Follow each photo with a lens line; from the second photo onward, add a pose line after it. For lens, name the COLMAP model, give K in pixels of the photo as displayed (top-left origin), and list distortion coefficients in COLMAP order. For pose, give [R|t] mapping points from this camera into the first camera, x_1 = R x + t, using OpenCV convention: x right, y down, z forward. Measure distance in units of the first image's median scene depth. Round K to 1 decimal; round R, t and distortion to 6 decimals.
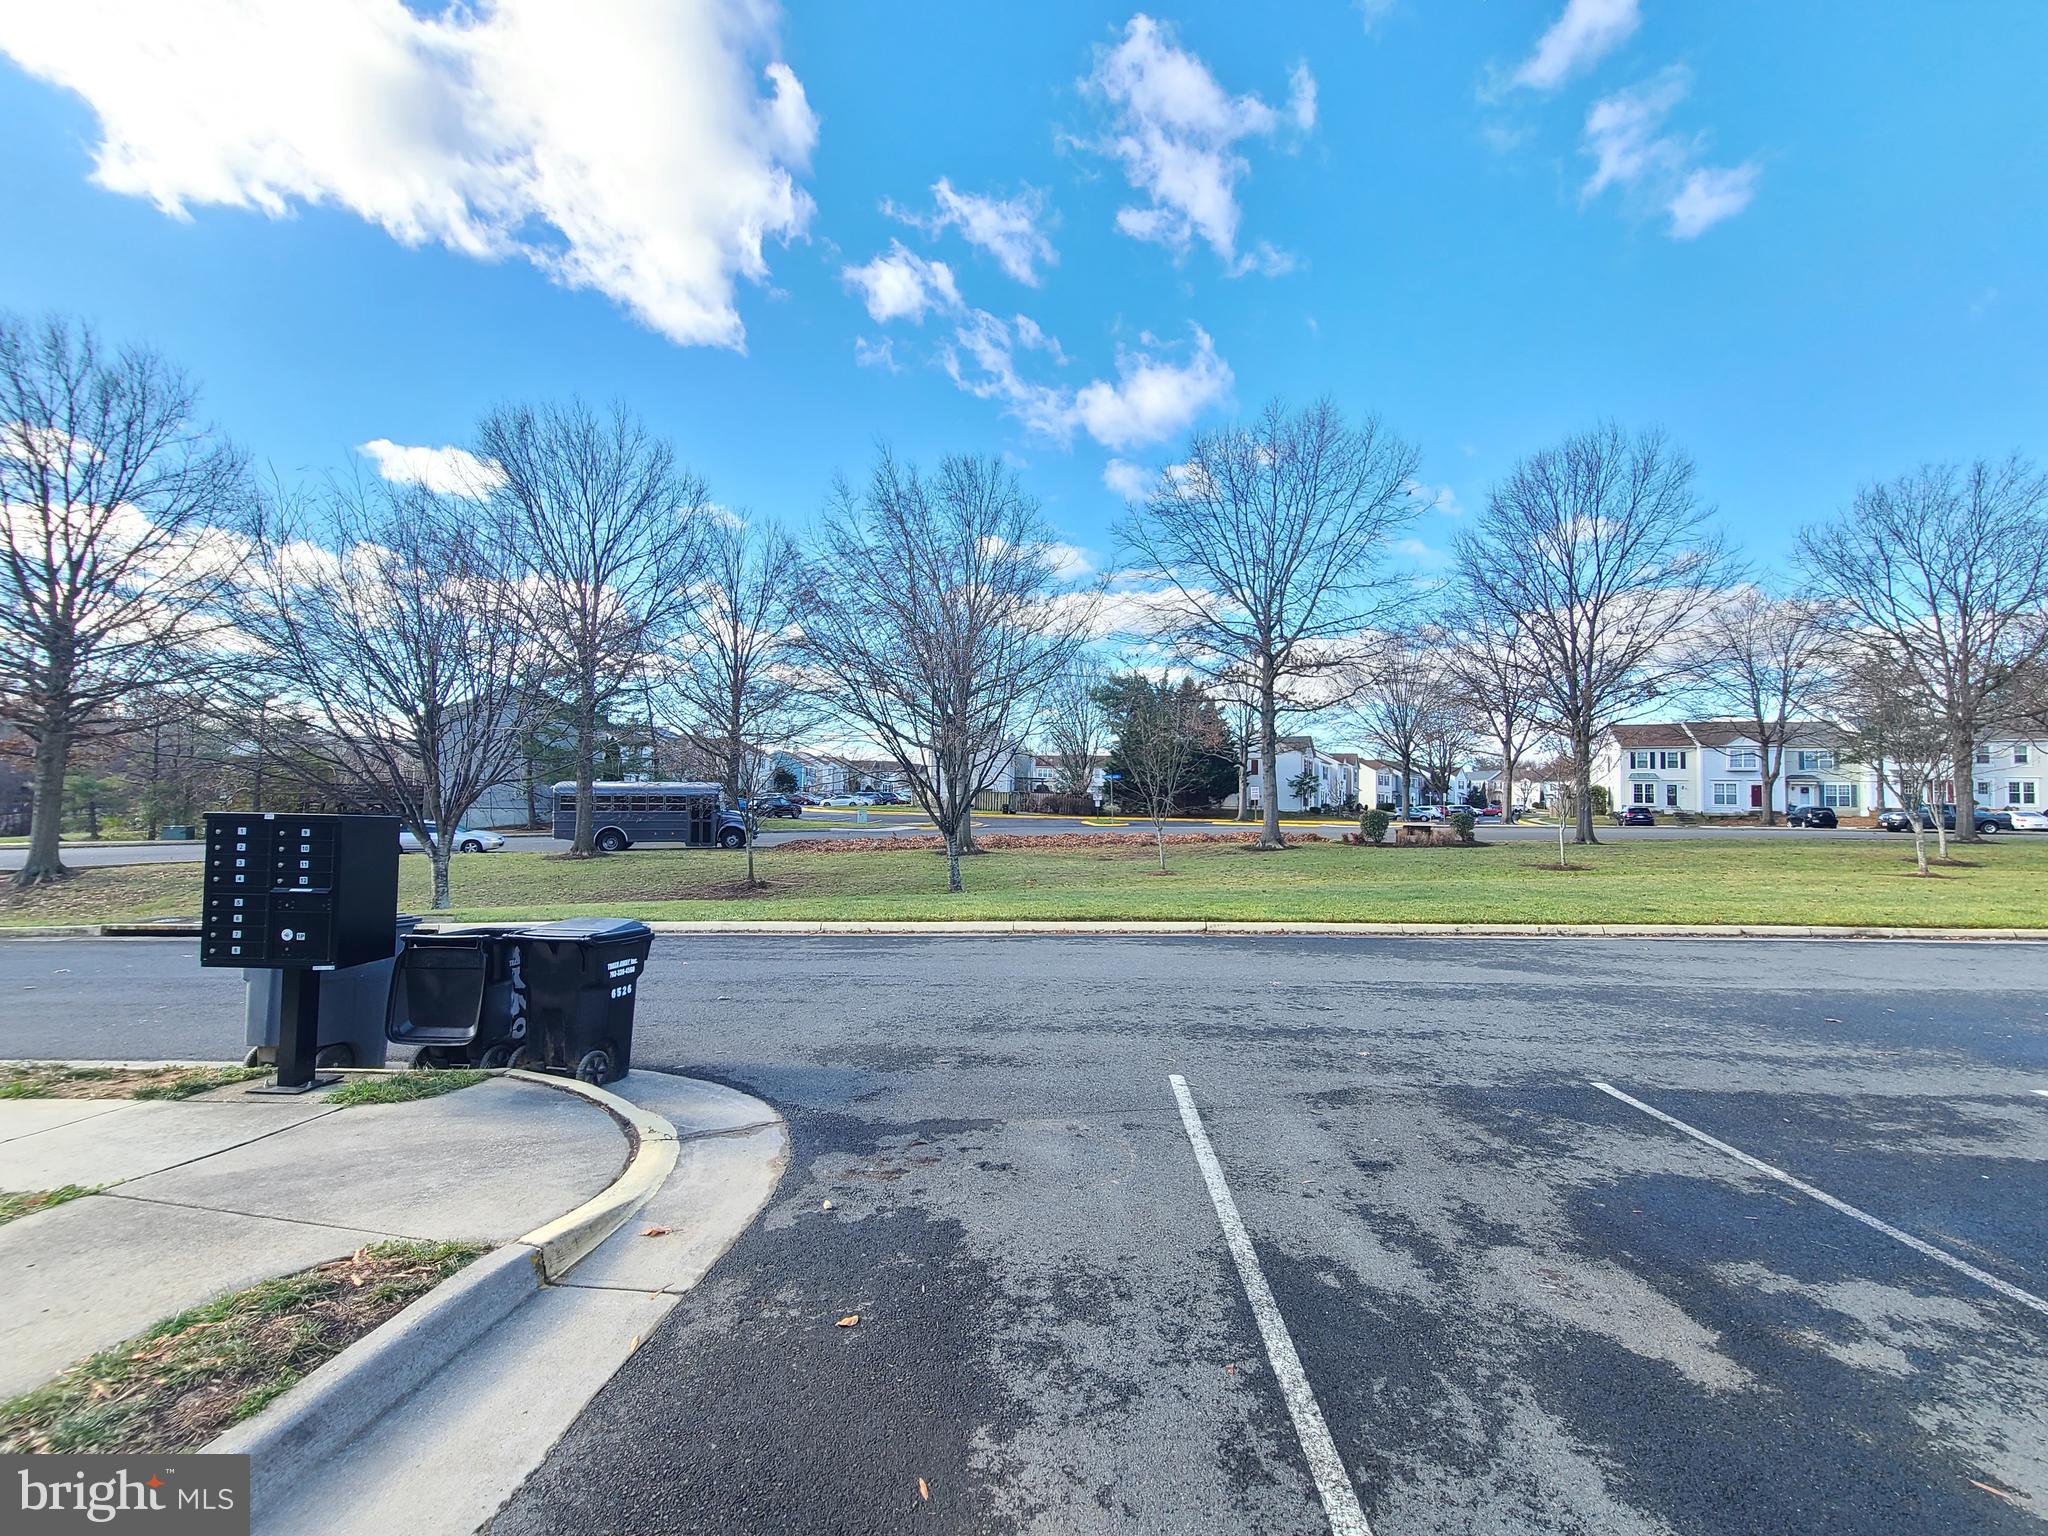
lens RADIAL K [[832.4, 0, 1035.8], [0, 832.4, 769.3], [0, 0, 1]] dist [0.001996, -0.002257]
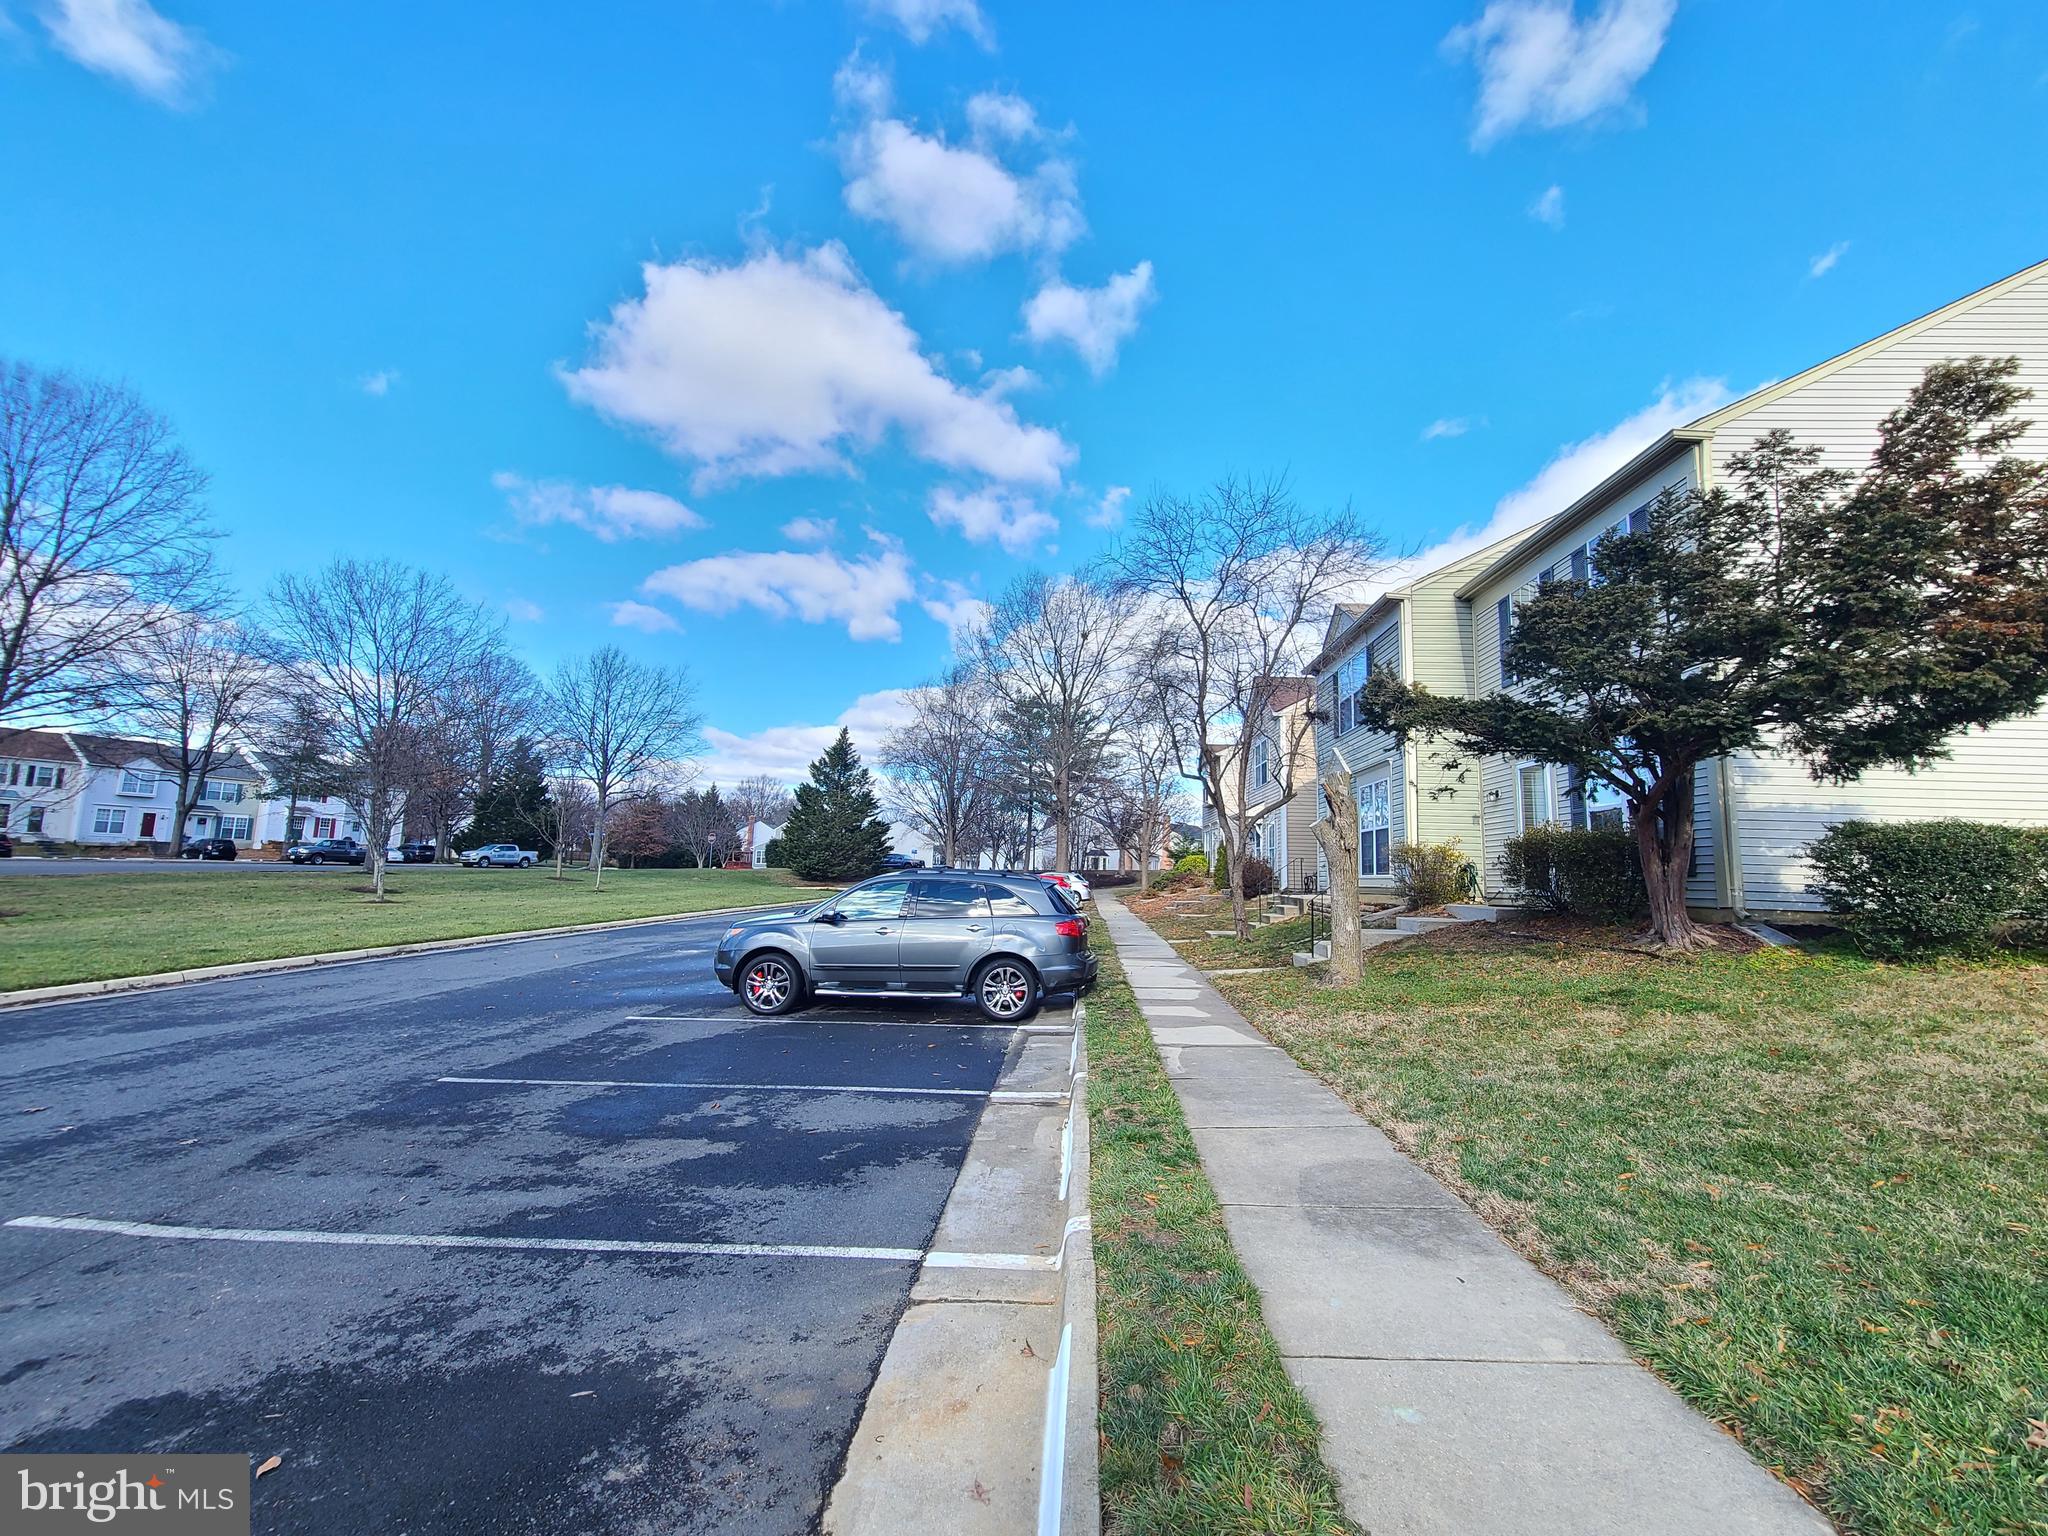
lens RADIAL K [[832.4, 0, 1037.9], [0, 832.4, 771.8], [0, 0, 1]] dist [0.001996, -0.002257]
pose [[0.009765, 0.106697, 0.994244, -0.207729], [-0.073050, 0.991710, -0.105708, -0.003466], [-0.997280, -0.071597, 0.017478, 0.044145]]
